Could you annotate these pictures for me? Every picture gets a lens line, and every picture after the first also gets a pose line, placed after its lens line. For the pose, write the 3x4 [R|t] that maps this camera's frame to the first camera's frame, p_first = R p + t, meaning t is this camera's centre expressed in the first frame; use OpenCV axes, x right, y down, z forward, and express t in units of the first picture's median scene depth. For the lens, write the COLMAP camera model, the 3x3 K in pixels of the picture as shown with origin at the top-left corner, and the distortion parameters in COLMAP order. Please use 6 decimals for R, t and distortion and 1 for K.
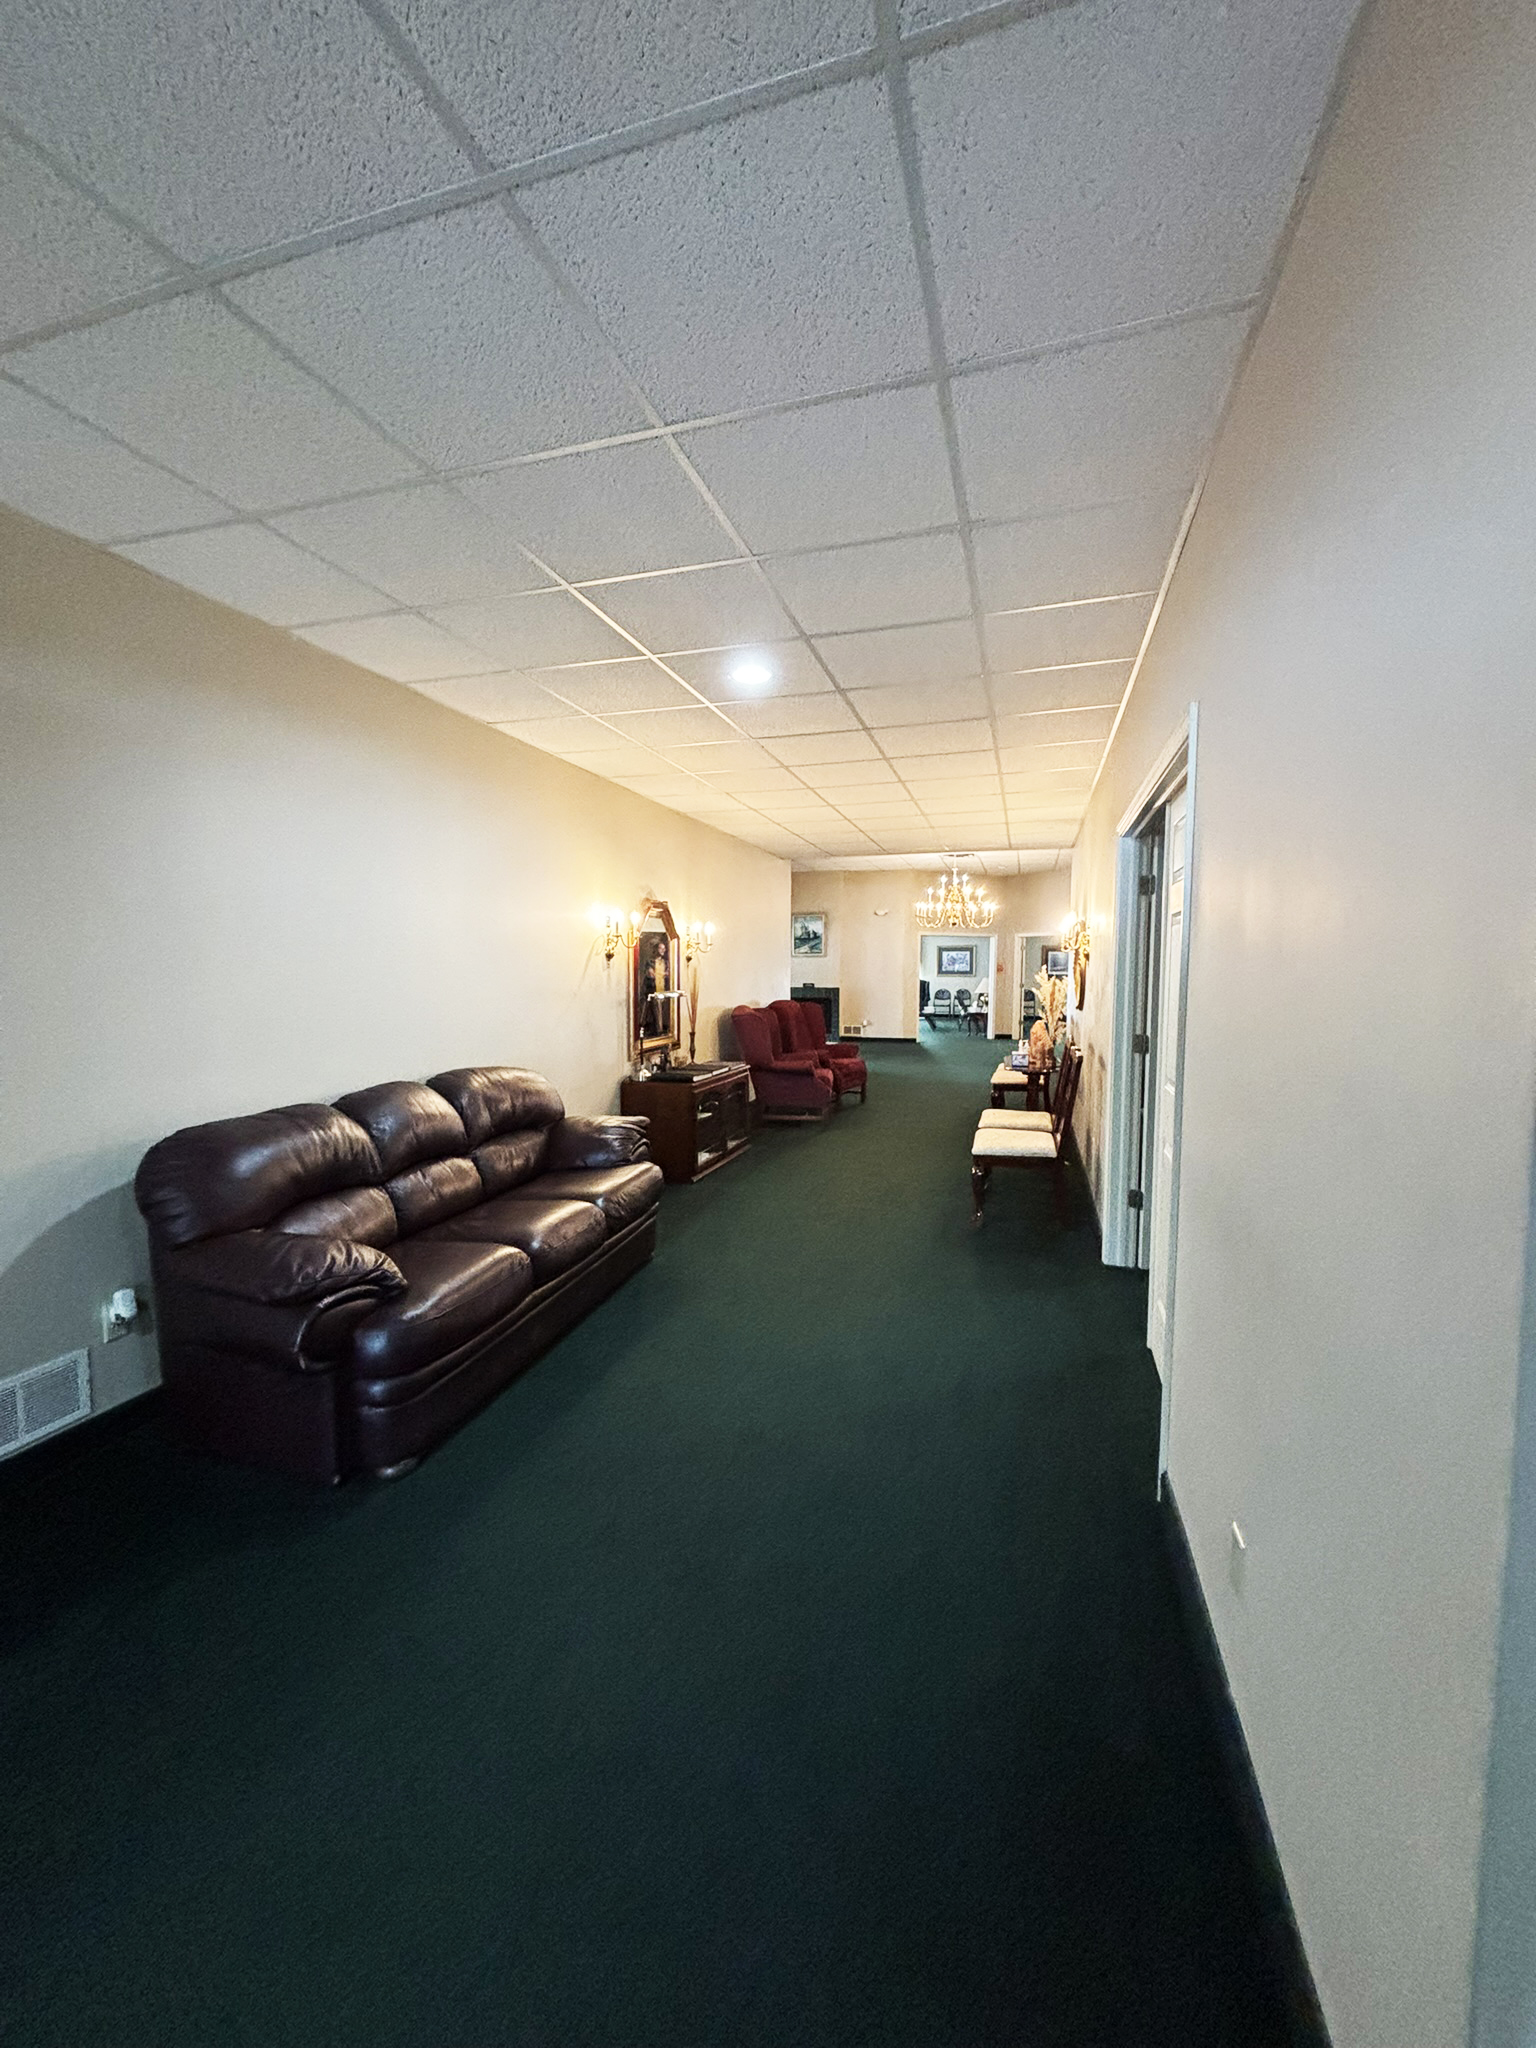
lens RADIAL K [[812.8, 0, 768.0], [0, 812.8, 1024.0], [0, 0, 1]] dist [-0.000774, -0.000335]
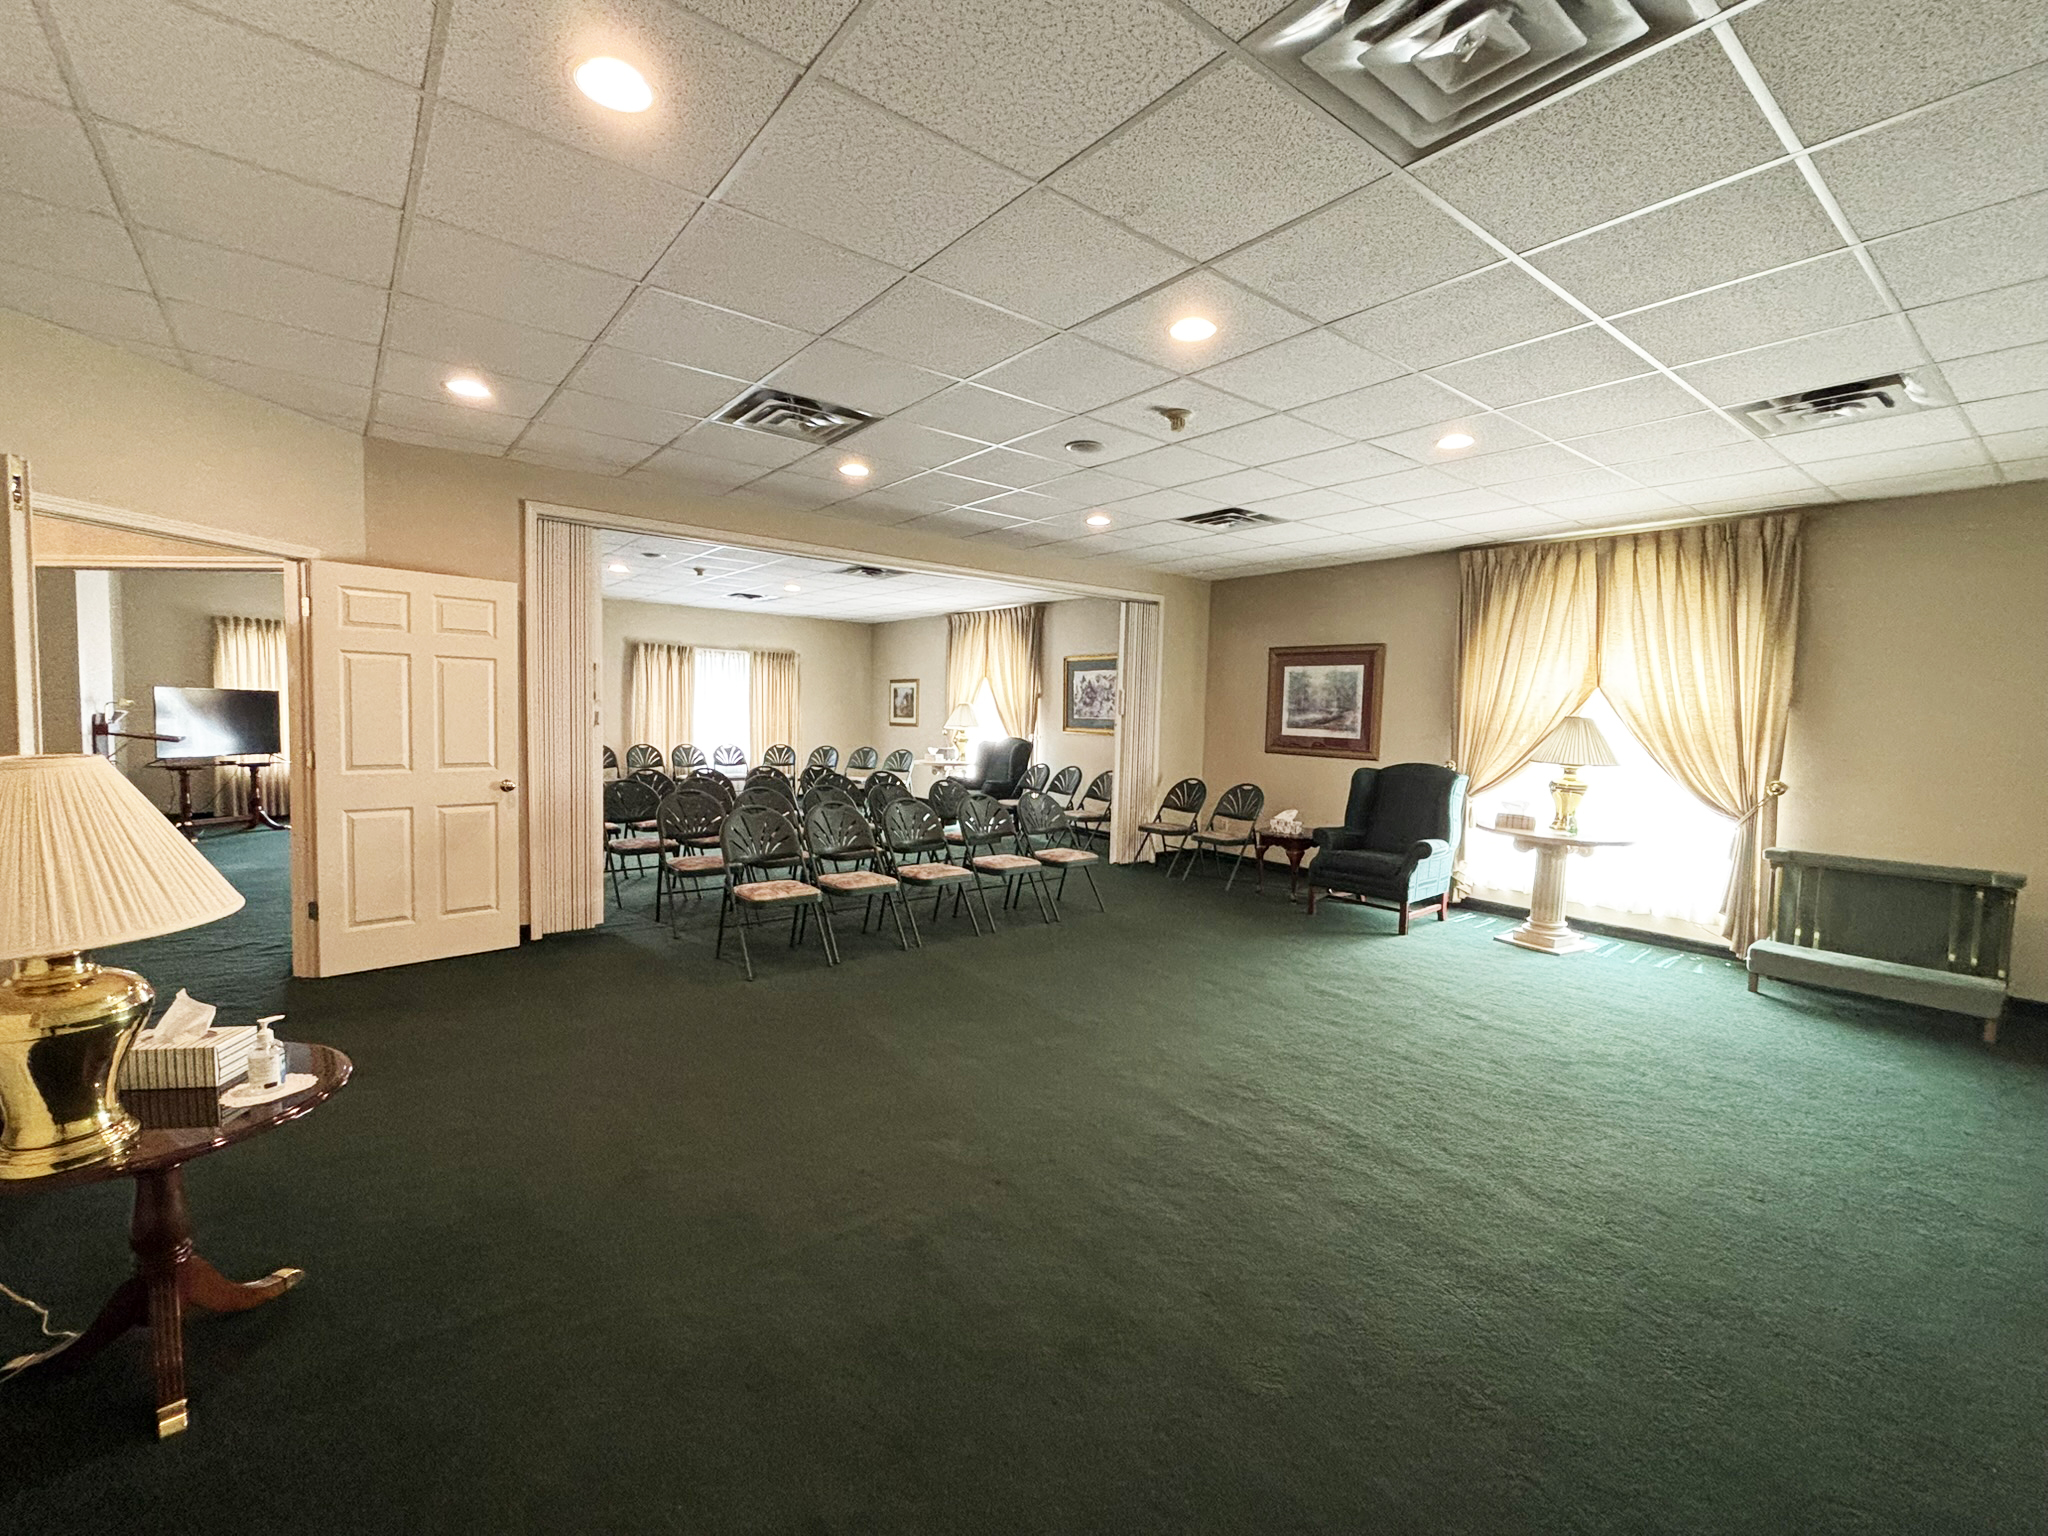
lens RADIAL K [[876.6, 0, 1022.8], [0, 876.6, 772.7], [0, 0, 1]] dist [0.012586, -0.000132]
pose [[0.827765, 0.055572, -0.558316, 0.662950], [-0.062630, 0.998016, 0.006481, -0.059836], [0.557568, 0.029602, 0.829603, 0.937080]]
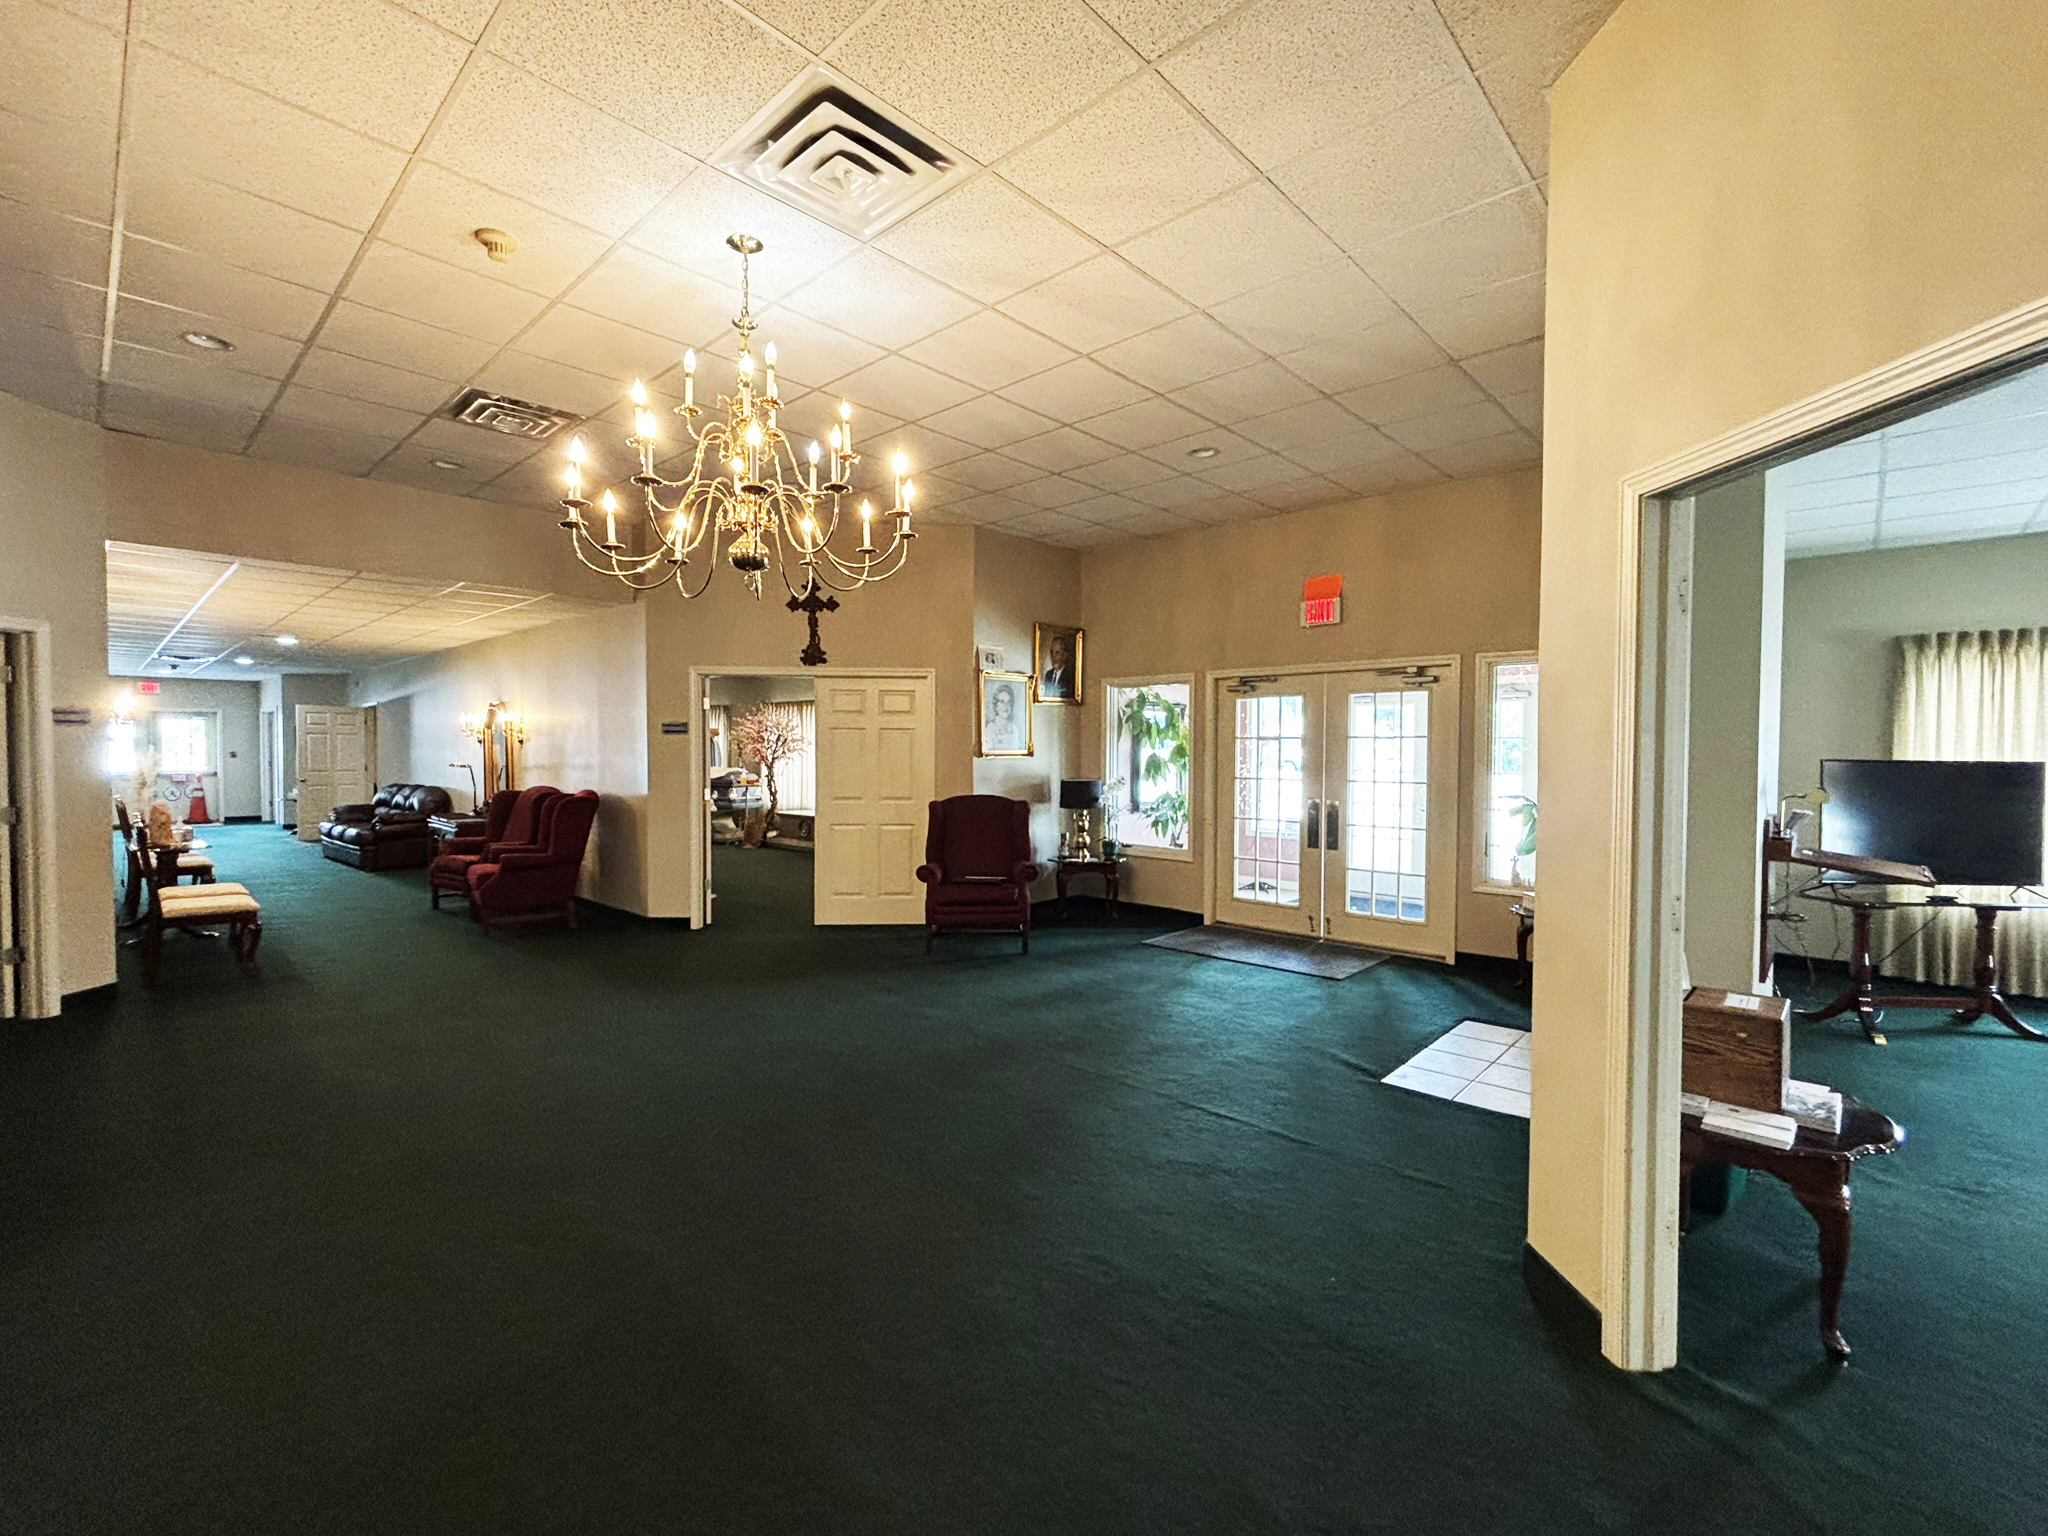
lens RADIAL K [[876.6, 0, 1022.8], [0, 876.6, 772.7], [0, 0, 1]] dist [0.012586, -0.000132]
pose [[-0.425604, 0.018357, -0.904723, 0.342416], [-0.070302, 0.996102, 0.053283, -0.067602], [0.902174, 0.086282, -0.422654, 0.964416]]
